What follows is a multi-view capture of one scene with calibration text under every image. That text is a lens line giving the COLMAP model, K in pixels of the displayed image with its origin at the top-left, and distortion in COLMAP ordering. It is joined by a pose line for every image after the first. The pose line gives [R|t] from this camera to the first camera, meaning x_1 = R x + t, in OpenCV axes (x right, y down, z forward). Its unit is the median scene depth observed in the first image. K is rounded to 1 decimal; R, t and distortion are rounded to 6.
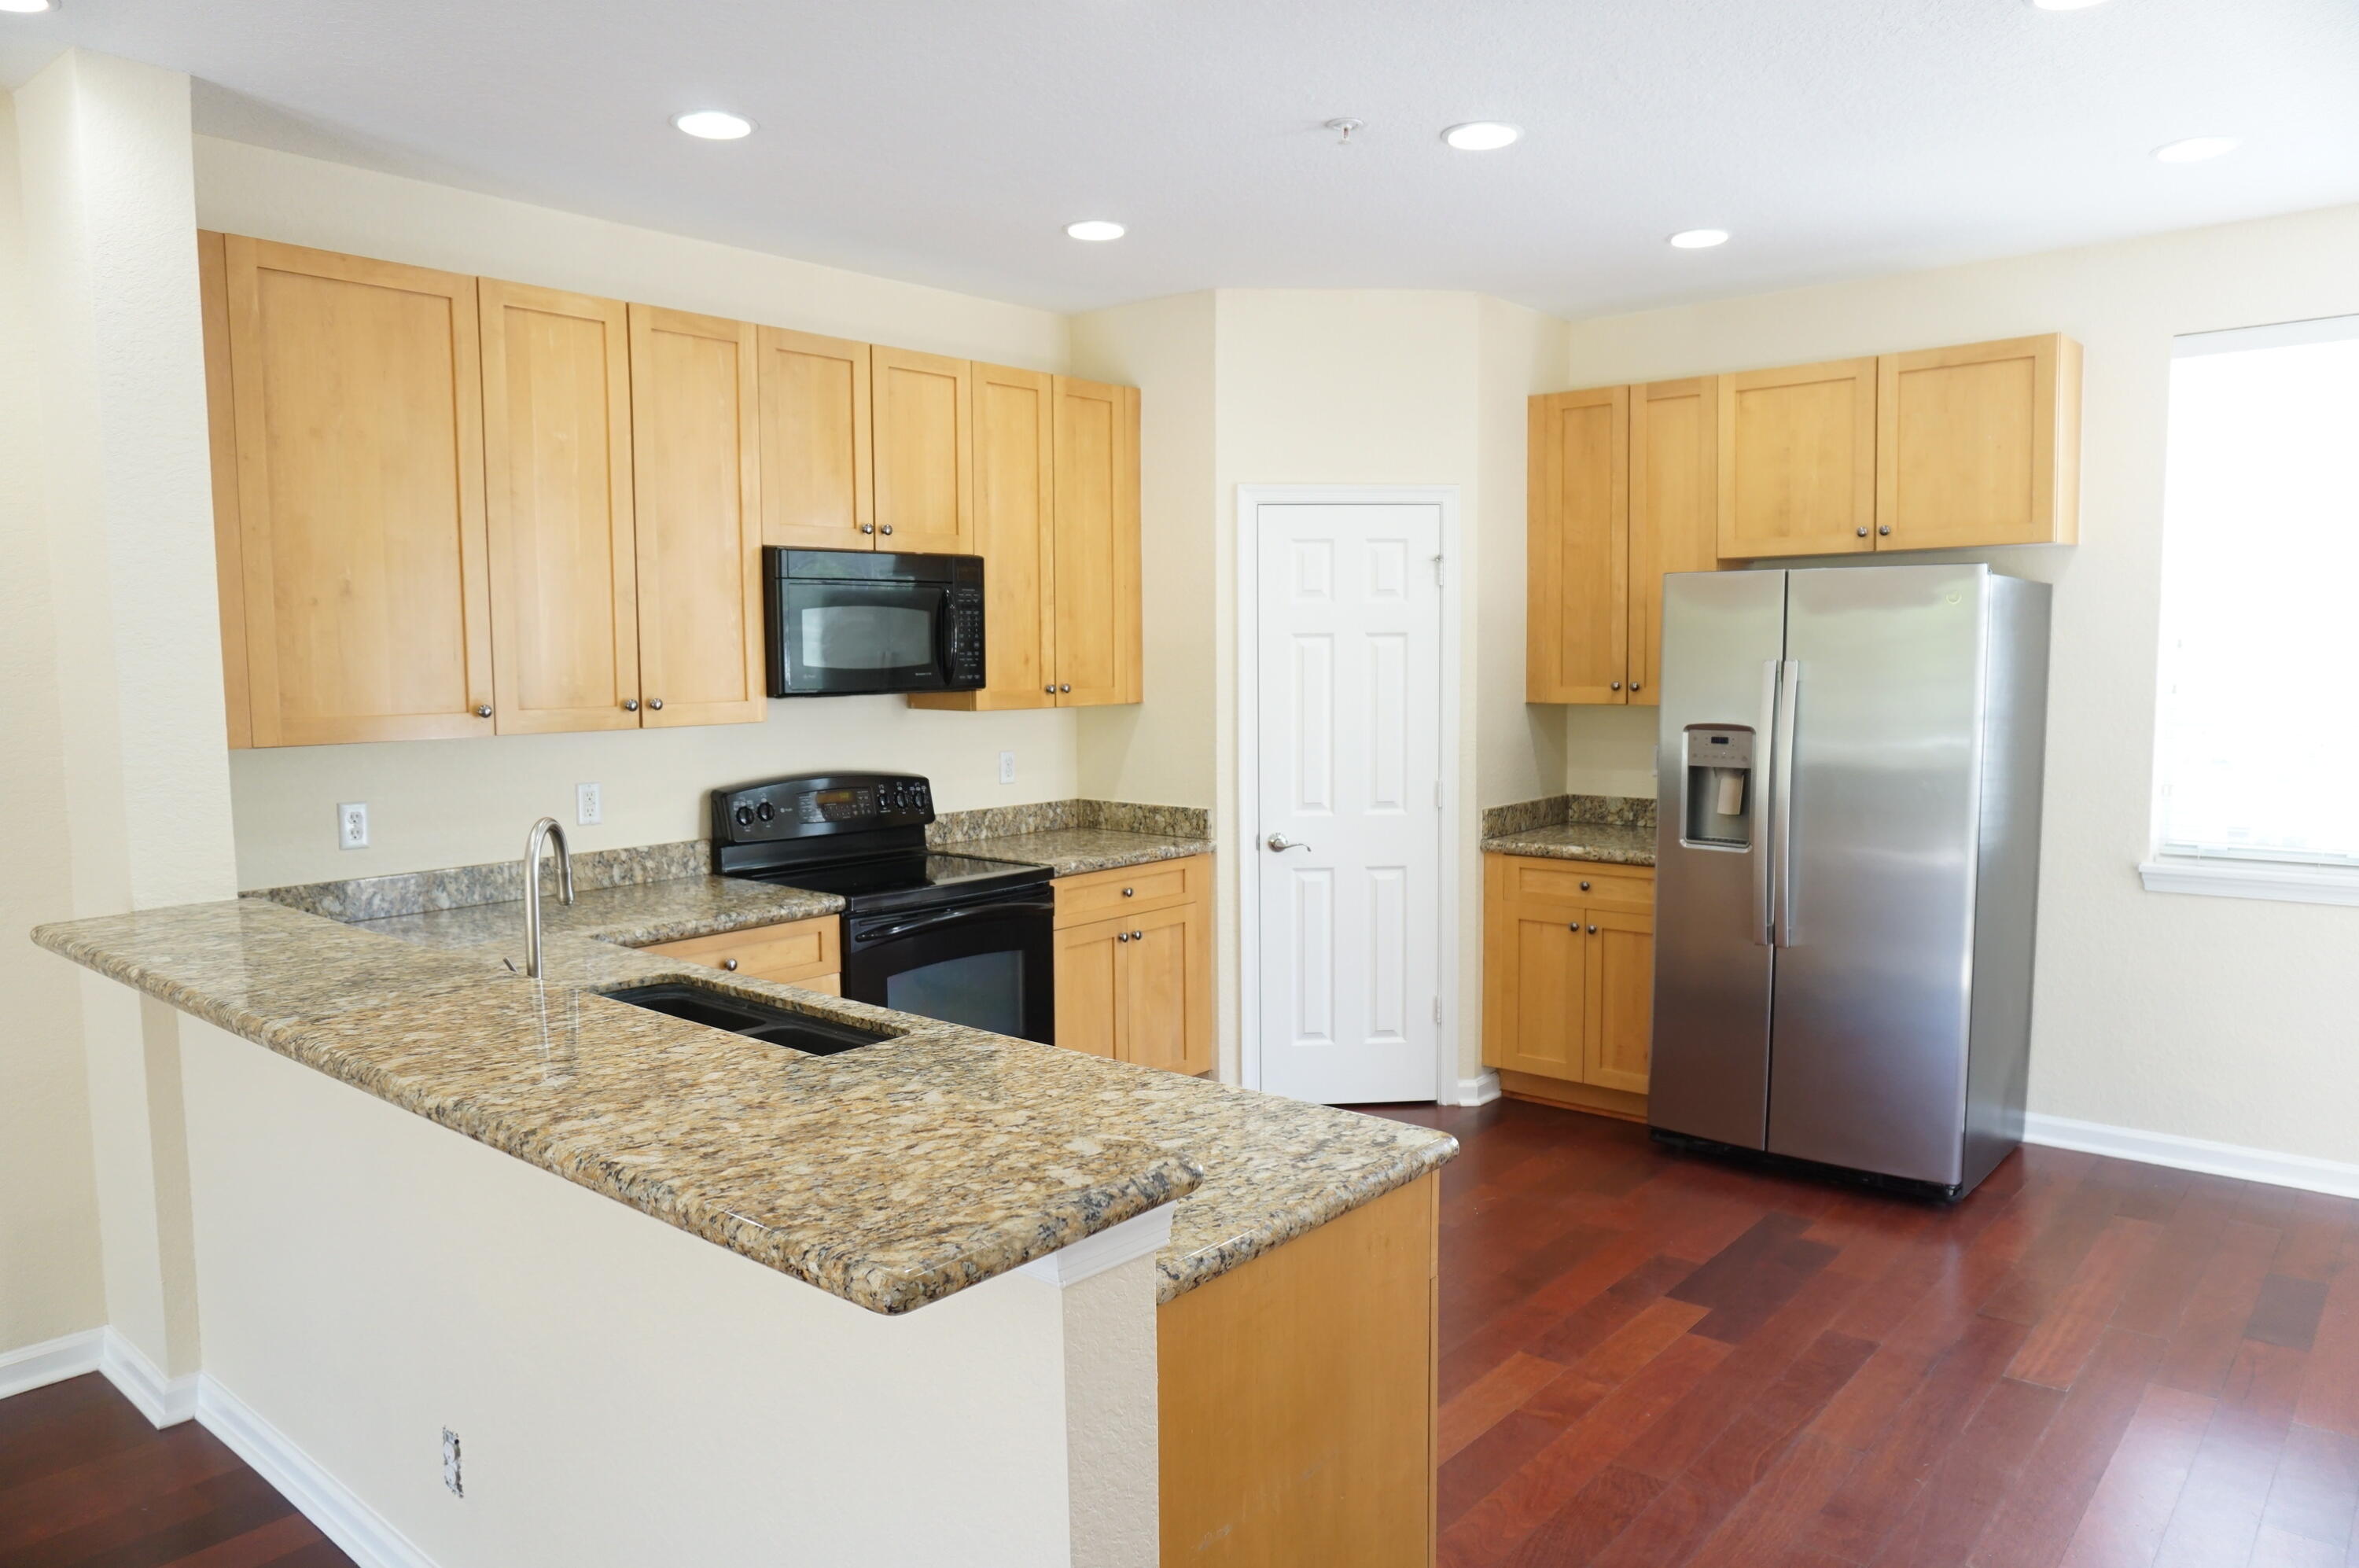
lens RADIAL K [[1616.4, 0, 1179.5], [0, 1616.4, 784.0], [0, 0, 1]] dist [-0.002995, -0.000117]
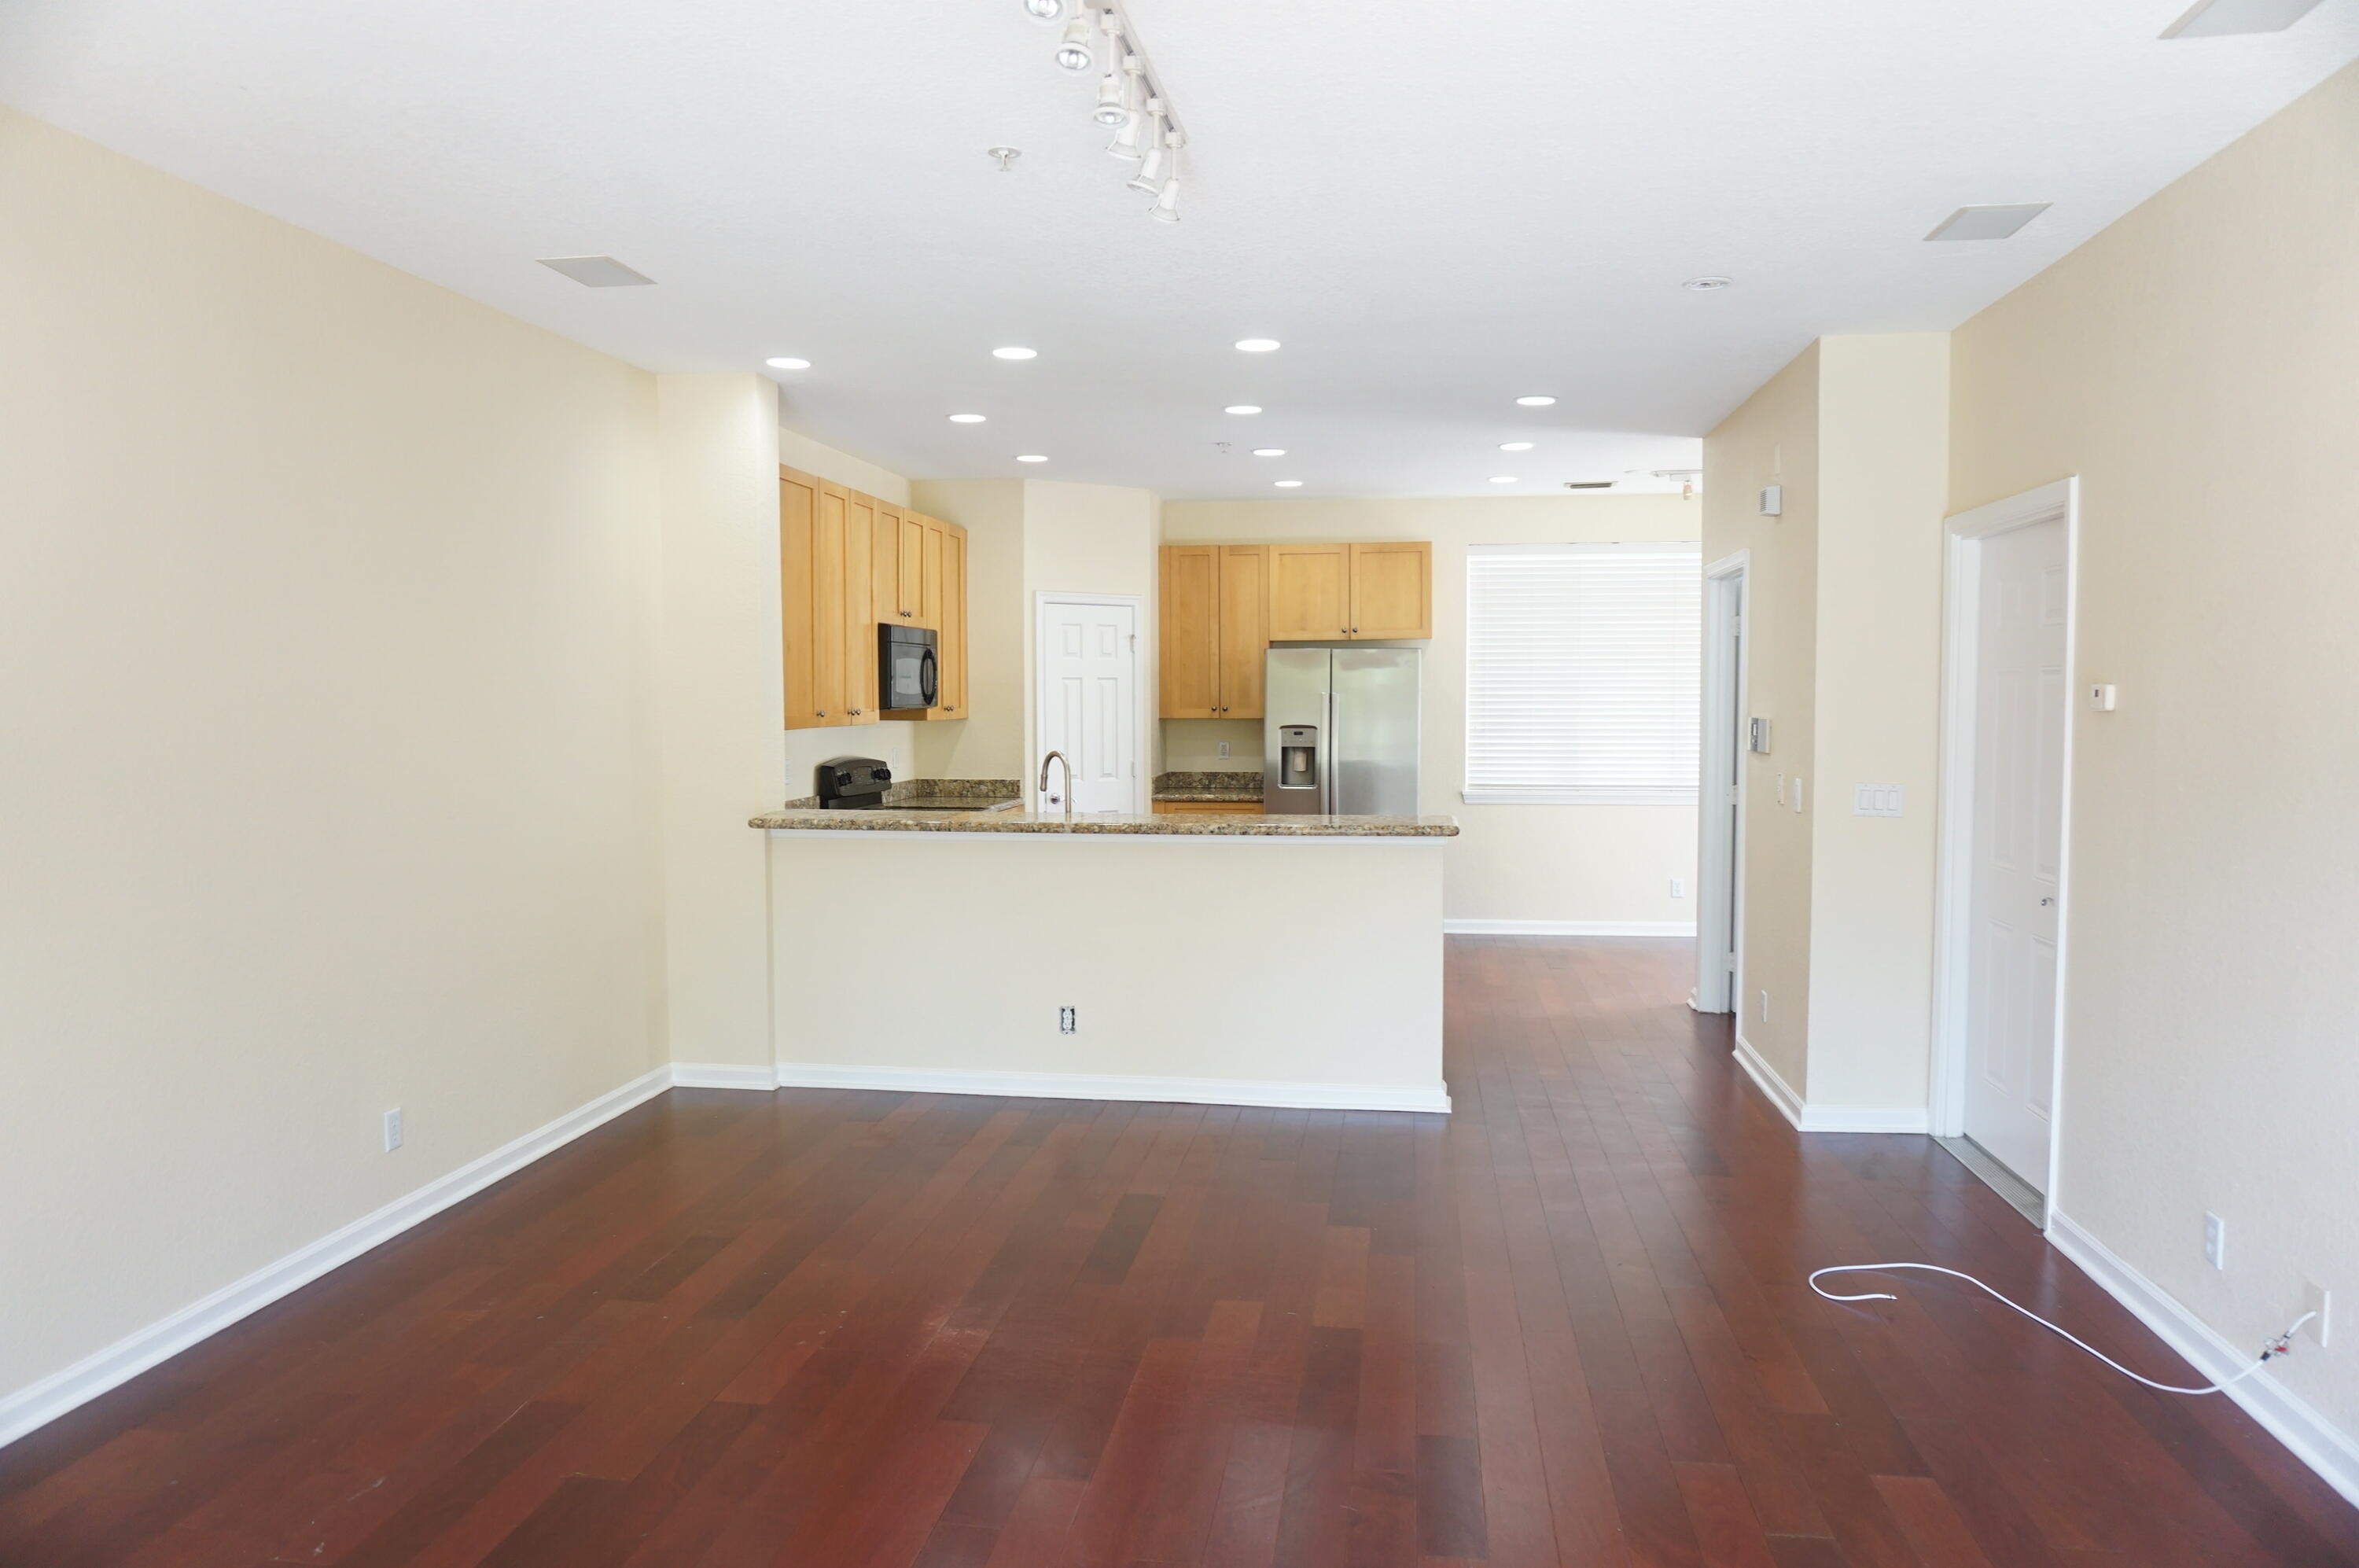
lens RADIAL K [[1616.4, 0, 1179.5], [0, 1616.4, 784.0], [0, 0, 1]] dist [-0.002995, -0.000117]
pose [[0.852105, -0.022650, 0.522880, -0.763328], [0.039297, 0.999012, -0.020766, 0.064906], [-0.521893, 0.038243, 0.852153, -0.562691]]
